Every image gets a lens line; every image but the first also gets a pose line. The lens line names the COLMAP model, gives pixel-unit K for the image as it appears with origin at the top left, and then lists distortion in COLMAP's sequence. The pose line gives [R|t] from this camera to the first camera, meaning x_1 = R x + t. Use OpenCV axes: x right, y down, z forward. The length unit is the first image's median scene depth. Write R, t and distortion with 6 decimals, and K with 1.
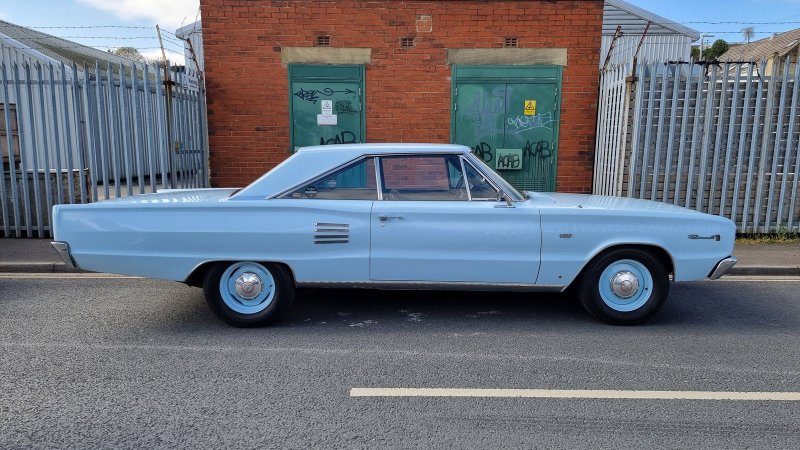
lens RADIAL K [[543.1, 0, 408.2], [0, 543.1, 227.6], [0, 0, 1]] dist [0.097613, -0.091624]
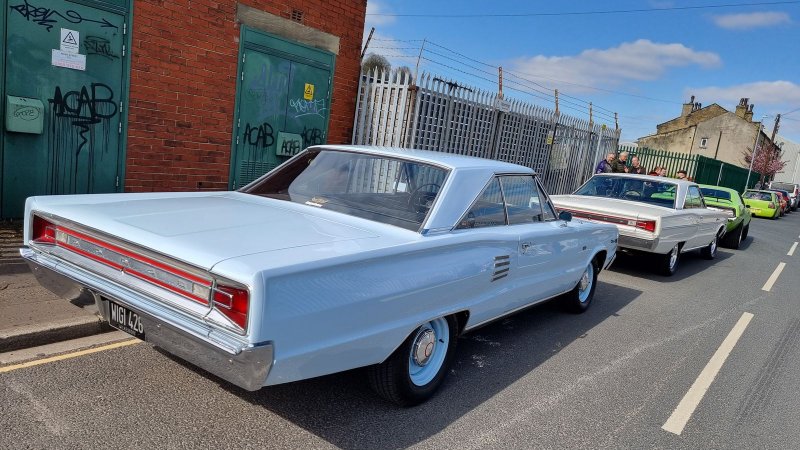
lens RADIAL K [[543.1, 0, 408.2], [0, 543.1, 227.6], [0, 0, 1]] dist [0.097613, -0.091624]
pose [[0.597827, -0.049200, 0.800114, -0.441592], [-0.010598, 0.997542, 0.069258, -0.053083], [-0.801555, -0.049884, 0.595836, 0.290981]]
